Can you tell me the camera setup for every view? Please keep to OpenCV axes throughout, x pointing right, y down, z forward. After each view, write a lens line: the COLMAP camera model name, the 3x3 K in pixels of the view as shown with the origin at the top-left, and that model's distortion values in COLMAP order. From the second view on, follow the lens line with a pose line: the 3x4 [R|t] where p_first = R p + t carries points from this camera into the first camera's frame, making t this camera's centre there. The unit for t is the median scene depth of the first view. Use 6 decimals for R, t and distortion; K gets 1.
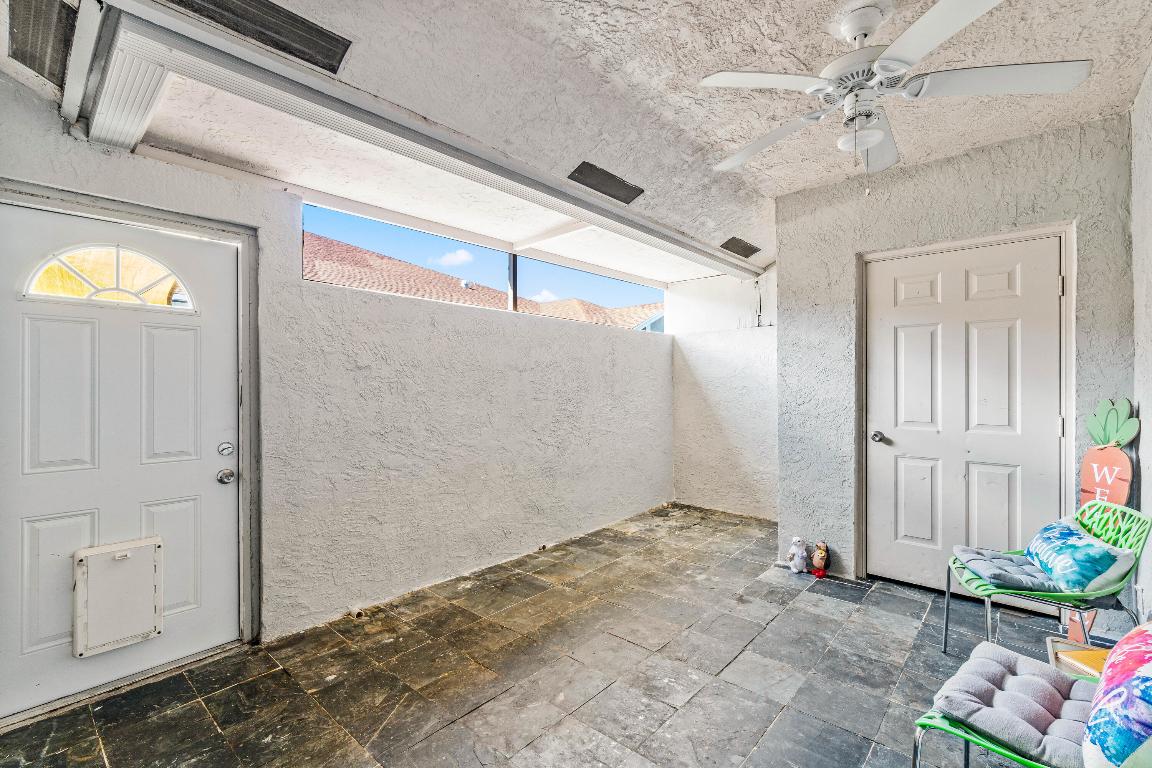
lens RADIAL K [[457.0, 0, 529.6], [0, 457.0, 386.4], [0, 0, 1]] dist [0.000148, 0.000113]
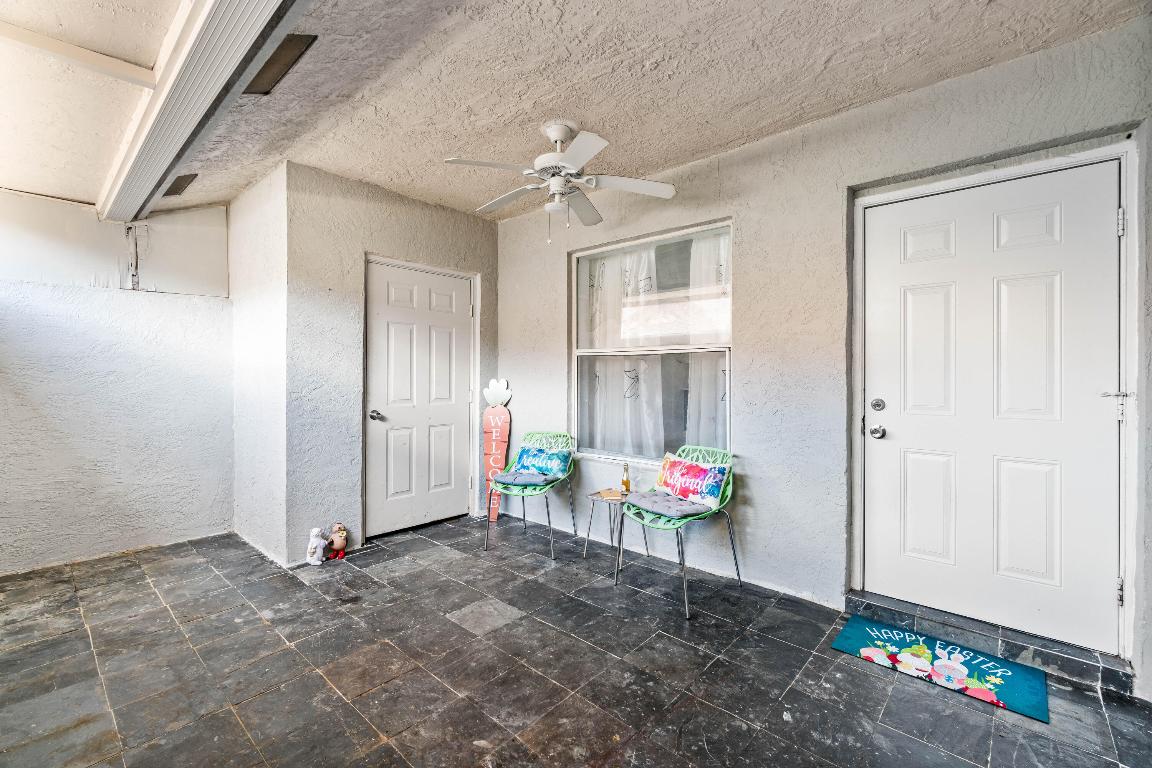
lens RADIAL K [[496.1, 0, 574.7], [0, 496.1, 379.1], [0, 0, 1]] dist [-0.001763, 0.000353]
pose [[0.010211, -0.008437, 0.999912, -0.484168], [-0.000265, 0.999964, 0.008441, 0.007794], [-0.999948, -0.000351, 0.010209, 0.481895]]
